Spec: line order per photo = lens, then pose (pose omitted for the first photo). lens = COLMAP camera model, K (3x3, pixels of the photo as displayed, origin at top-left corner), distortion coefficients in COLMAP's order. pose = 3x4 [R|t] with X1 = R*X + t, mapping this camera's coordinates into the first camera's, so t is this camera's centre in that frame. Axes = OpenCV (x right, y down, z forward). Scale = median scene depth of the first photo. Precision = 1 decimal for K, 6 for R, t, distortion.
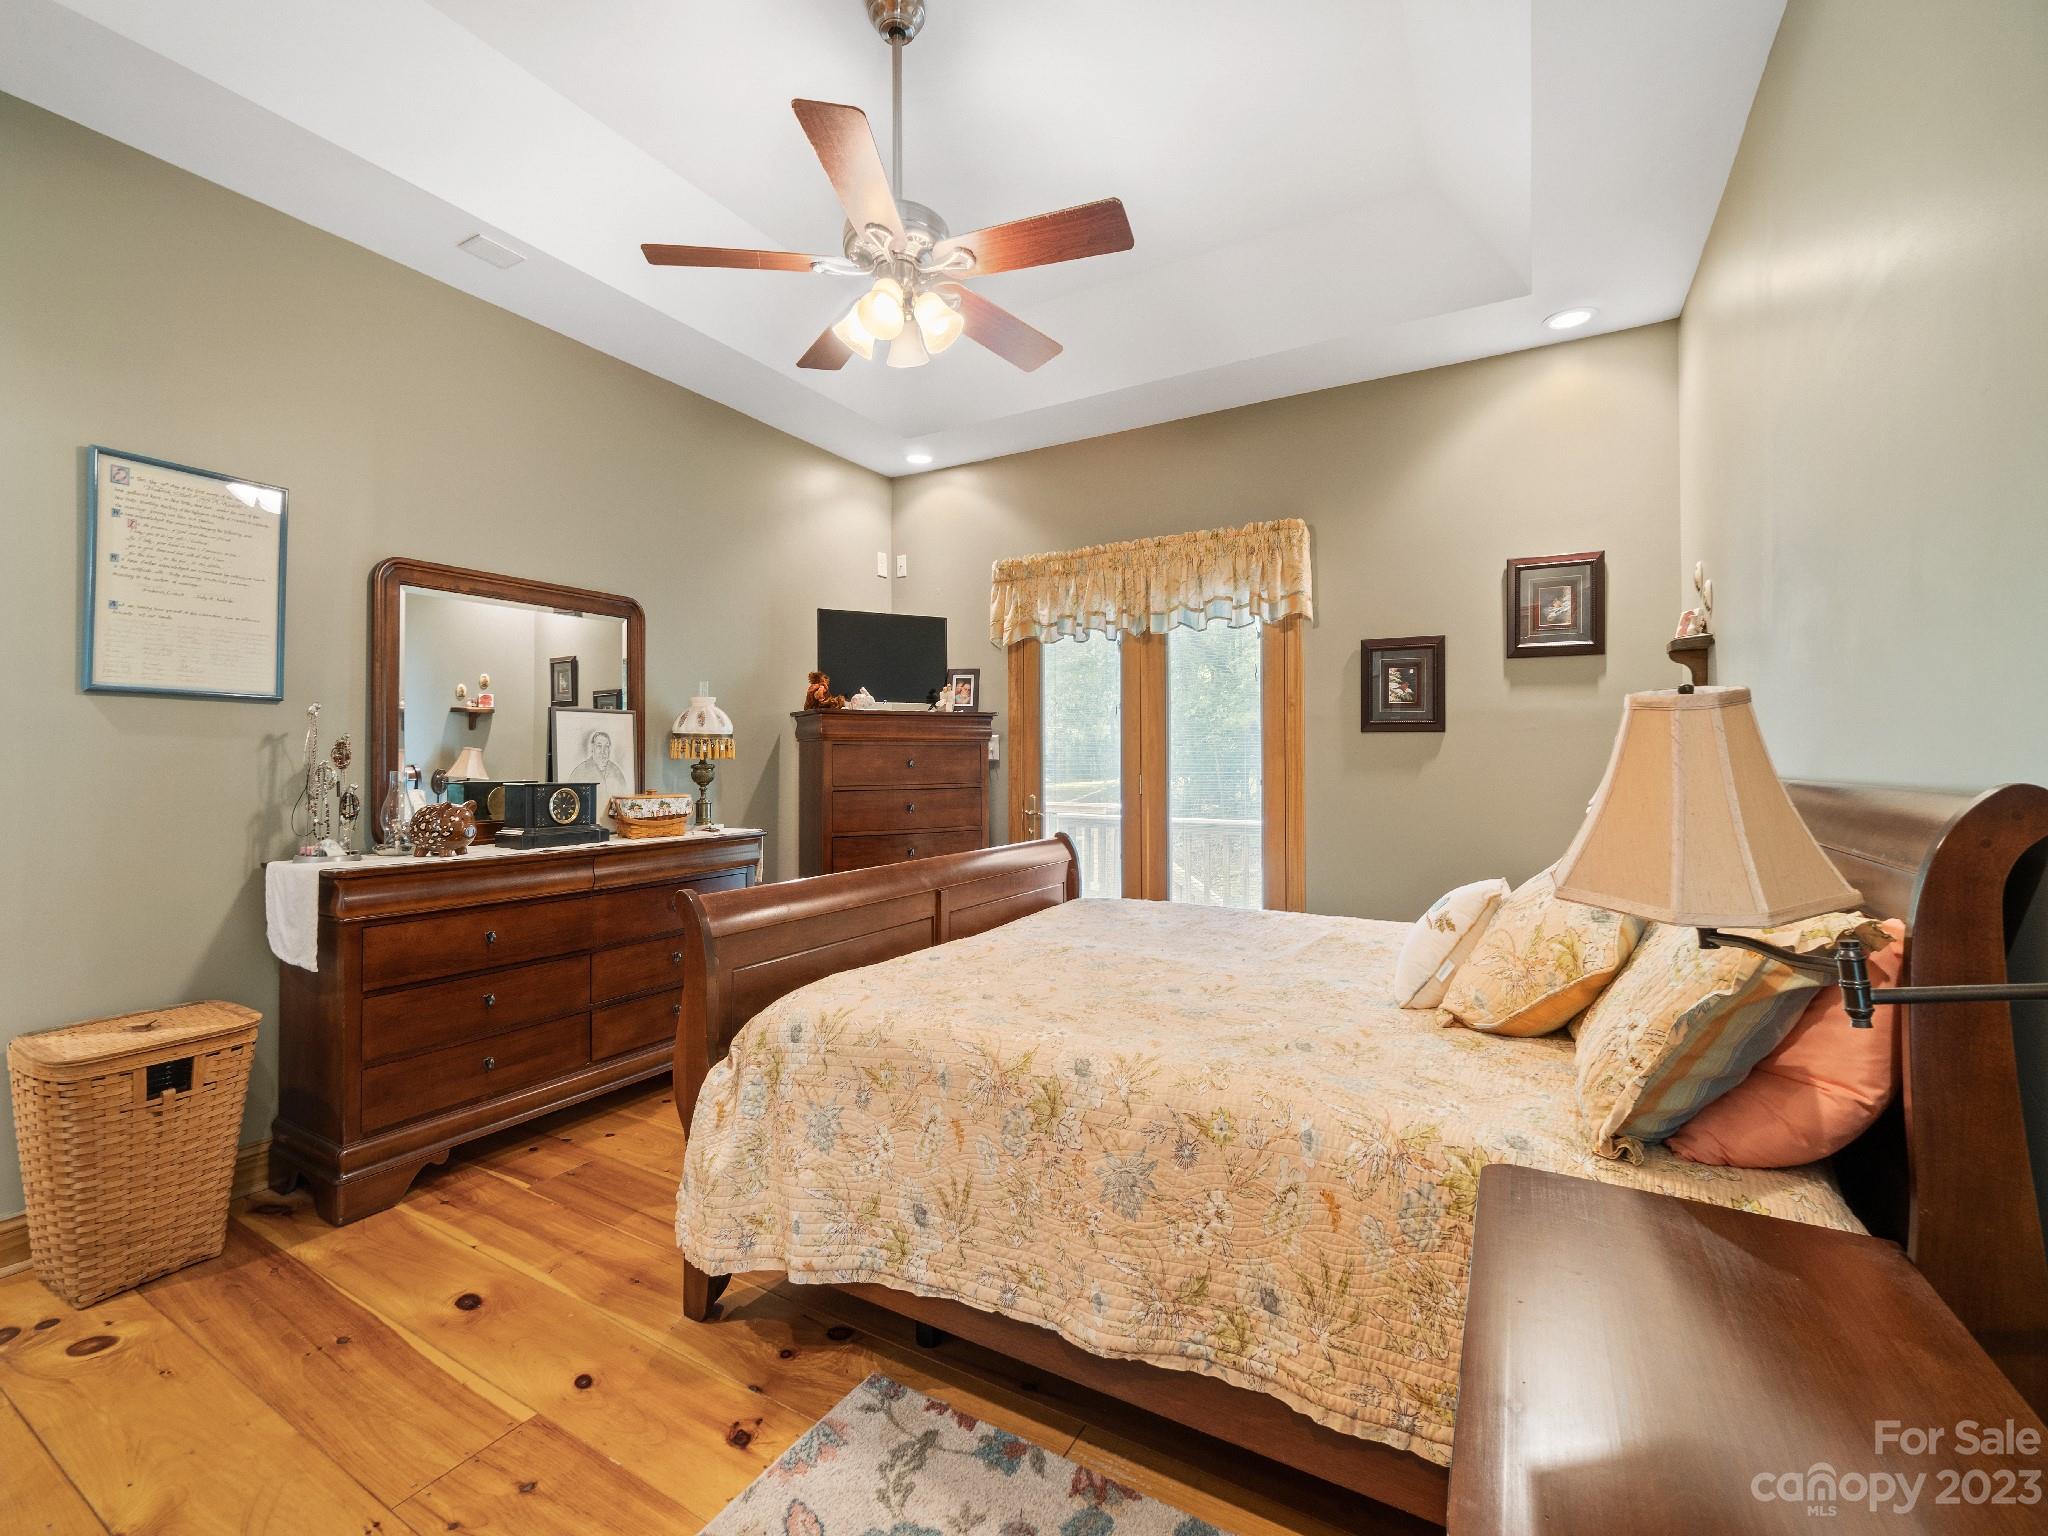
lens RADIAL K [[913.7, 0, 1024.0], [0, 913.7, 768.0], [0, 0, 1]] dist [0.001128, 0.000210]
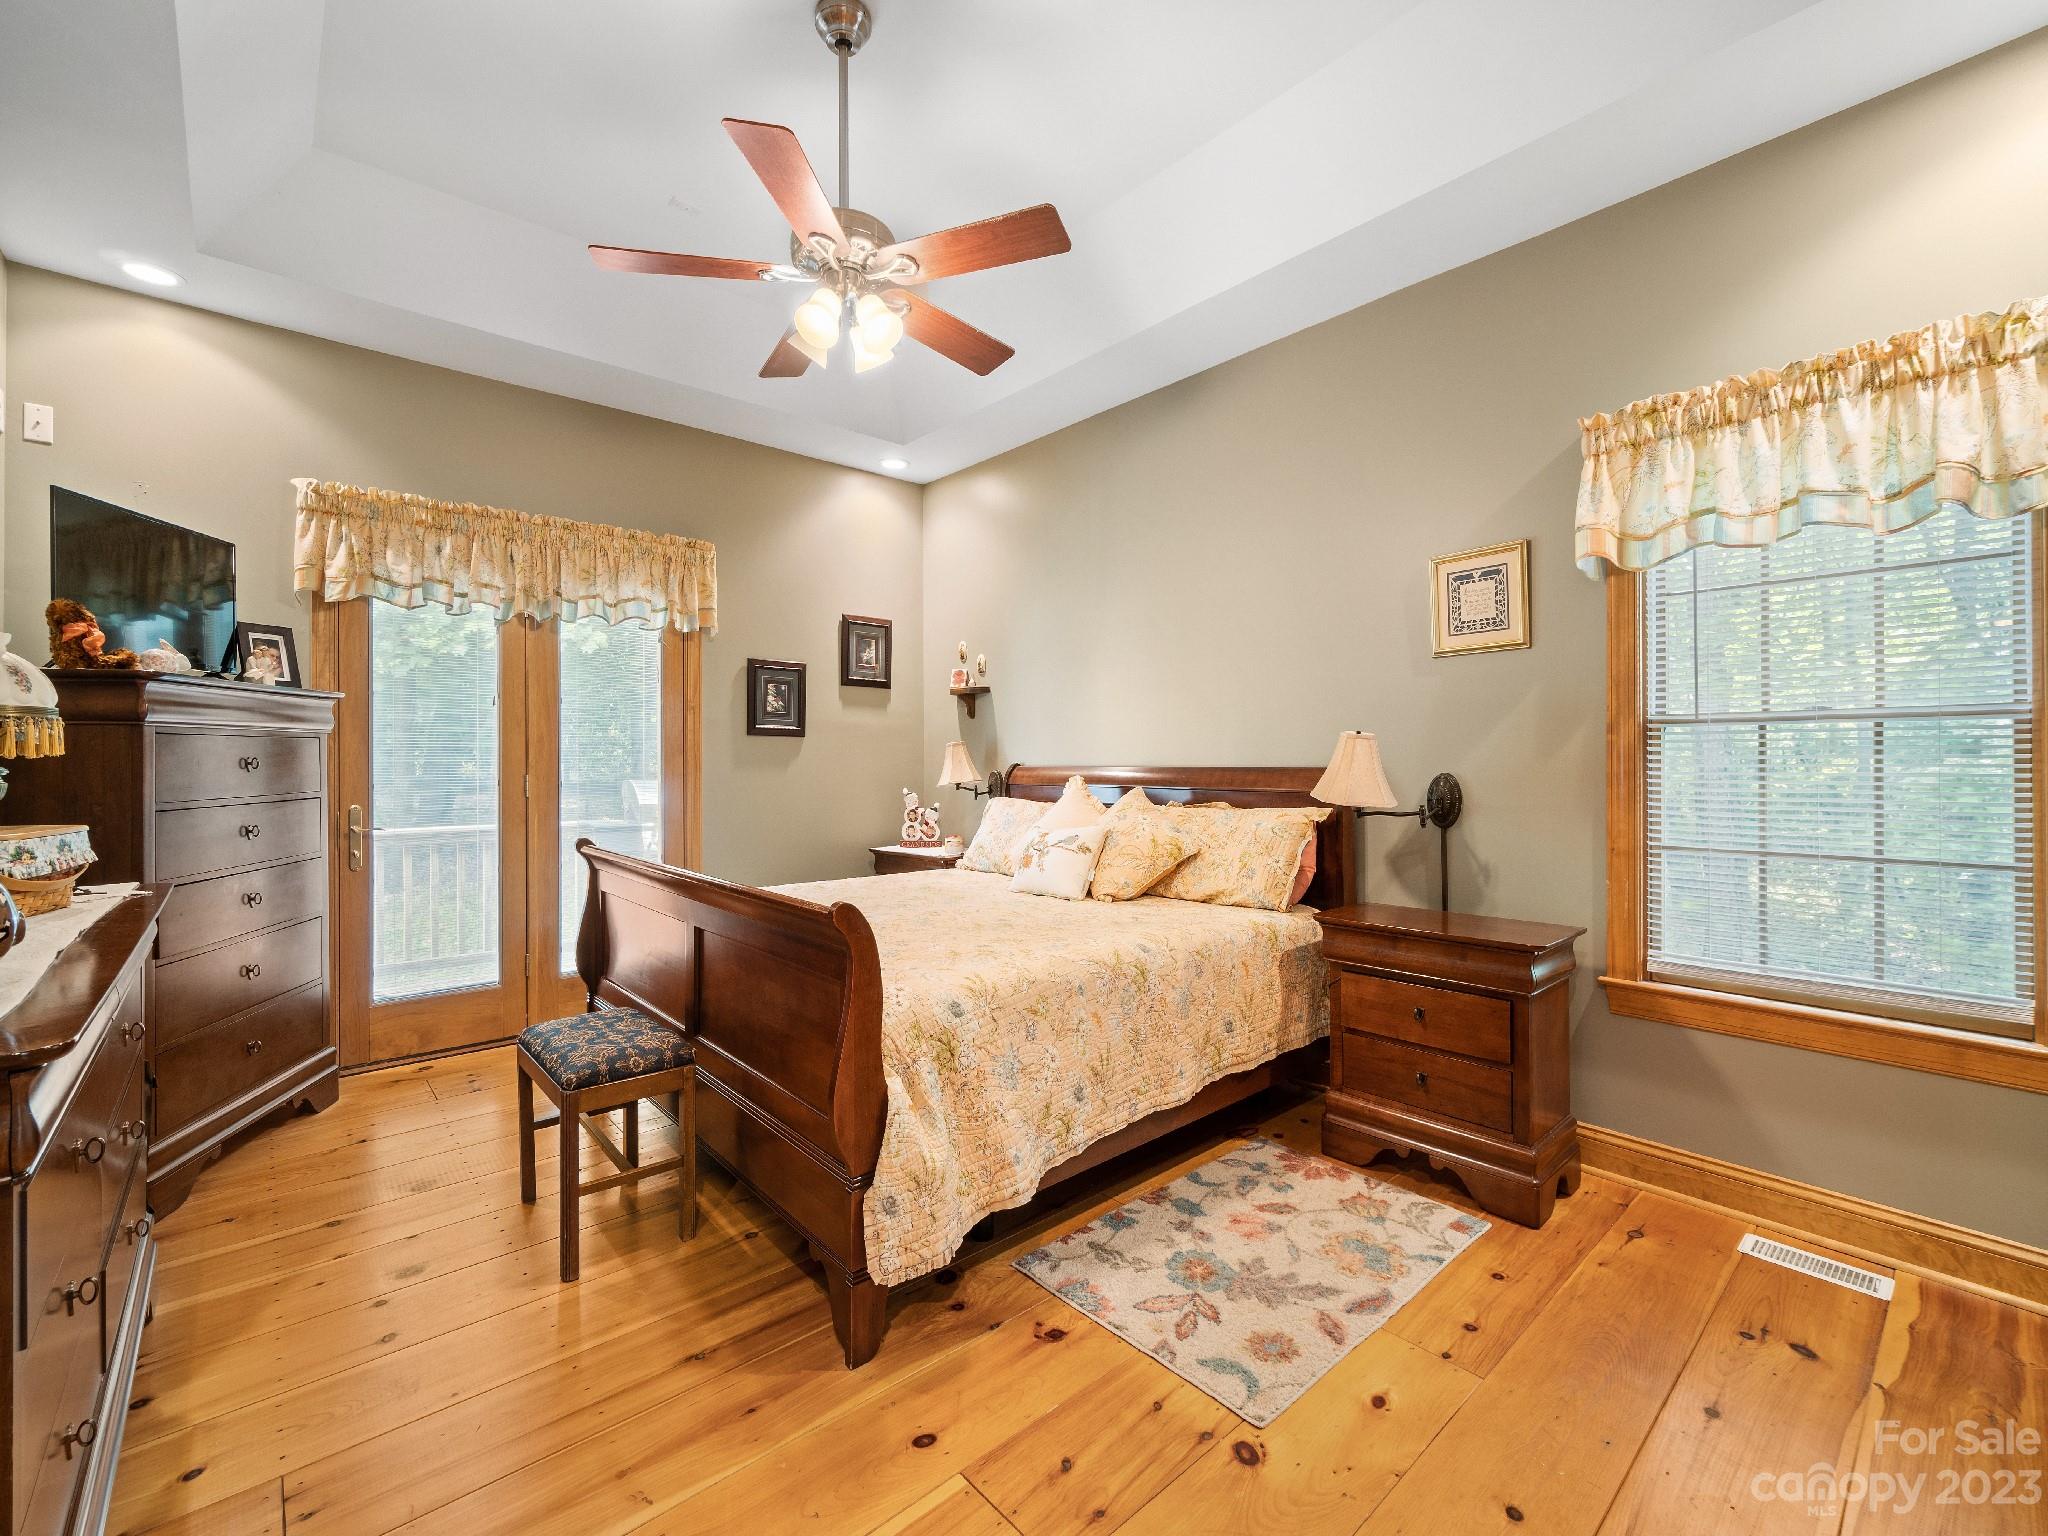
lens RADIAL K [[886.0, 0, 1025.6], [0, 886.0, 761.6], [0, 0, 1]] dist [-0.003543, -0.000081]
pose [[0.290704, -0.003844, 0.956805, -1.022066], [0.008548, 0.999962, 0.001420, -0.004092], [-0.956775, 0.007766, 0.290726, 0.507886]]
